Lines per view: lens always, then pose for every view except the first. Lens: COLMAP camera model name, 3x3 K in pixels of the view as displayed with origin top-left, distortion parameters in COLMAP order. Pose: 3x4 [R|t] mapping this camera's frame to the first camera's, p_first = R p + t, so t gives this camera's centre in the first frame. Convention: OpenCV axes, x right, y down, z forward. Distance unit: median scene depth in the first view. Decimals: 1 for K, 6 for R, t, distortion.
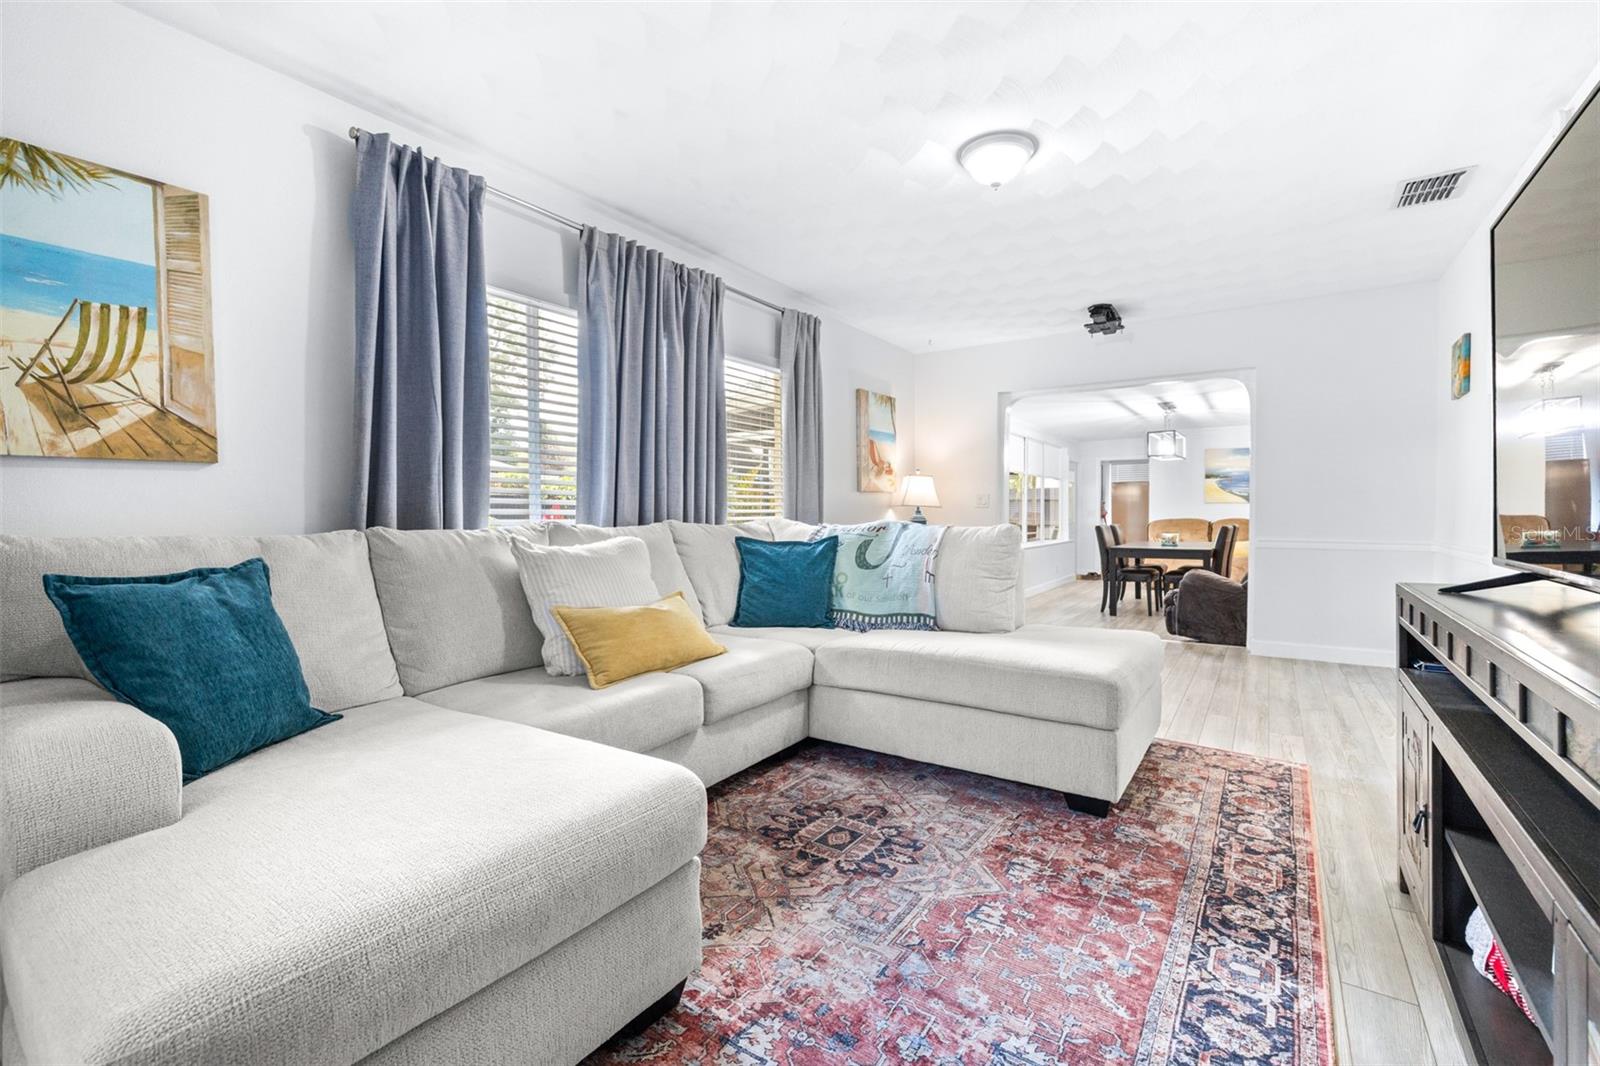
lens RADIAL K [[697.2, 0, 801.9], [0, 697.2, 526.7], [0, 0, 1]] dist [-0.003539, -0.000326]
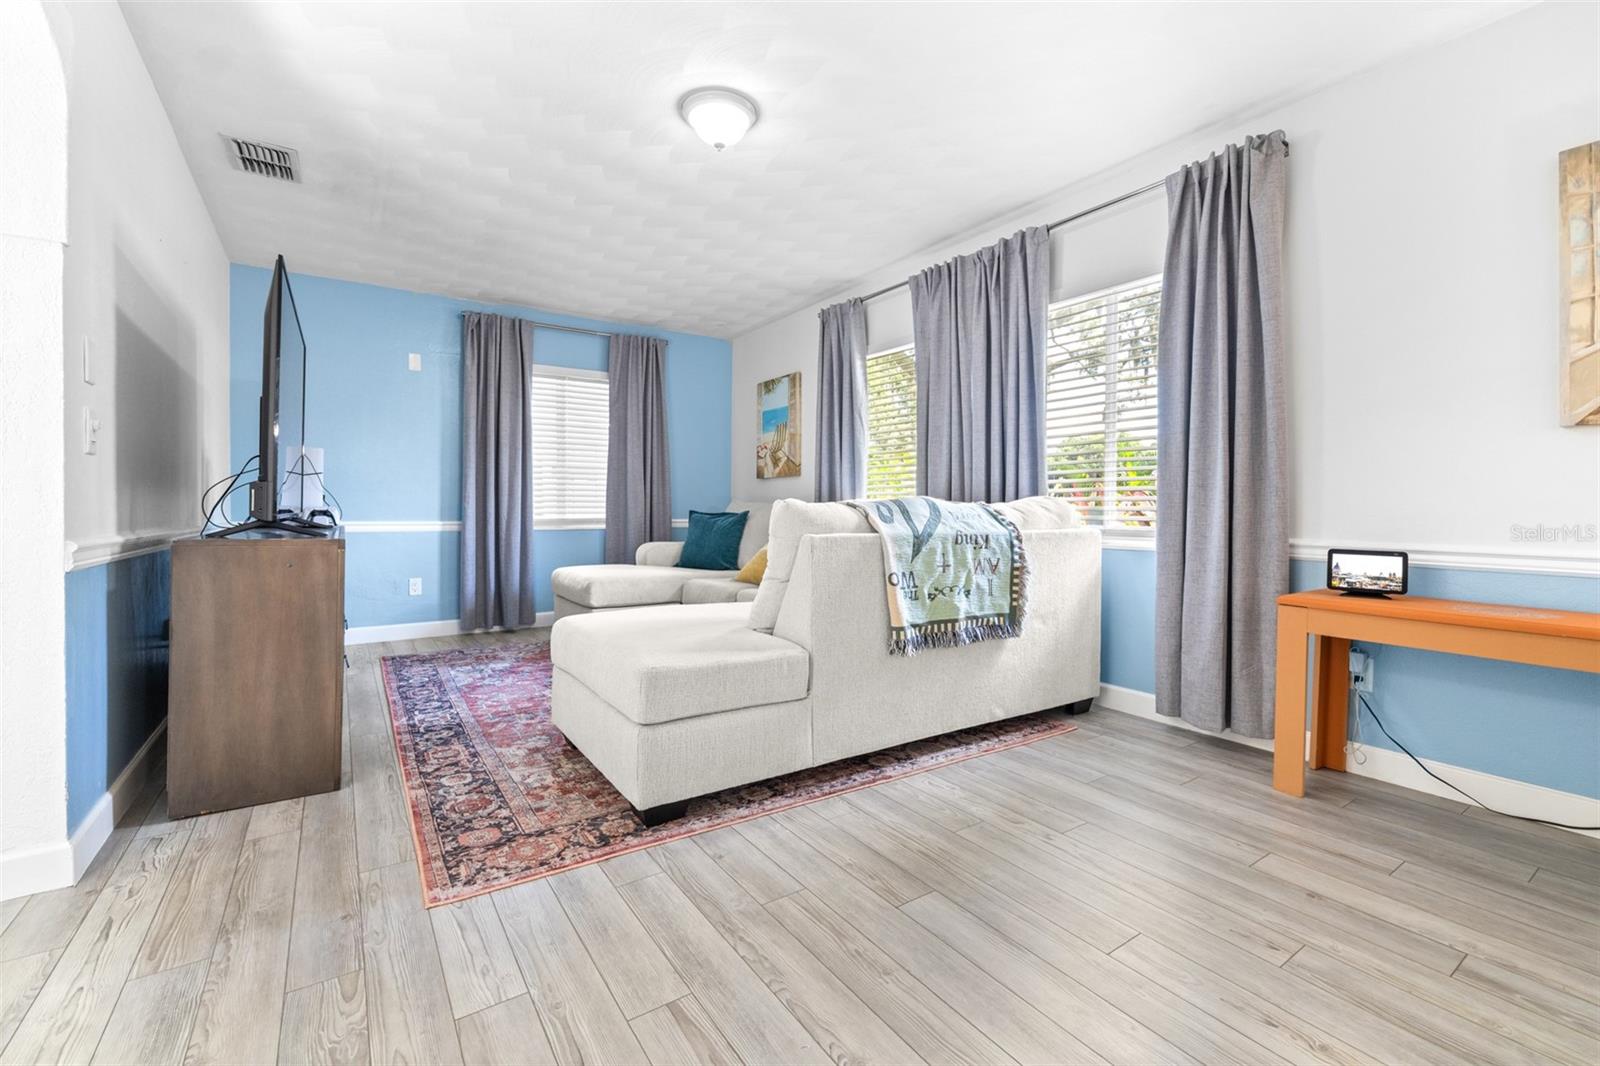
lens RADIAL K [[682.4, 0, 798.3], [0, 682.4, 515.3], [0, 0, 1]] dist [0.001552, 0.000114]
pose [[-0.374535, 0.017594, -0.927046, 1.480955], [-0.019073, 0.999462, 0.026674, -0.012588], [0.927017, 0.027672, -0.373998, 1.944129]]
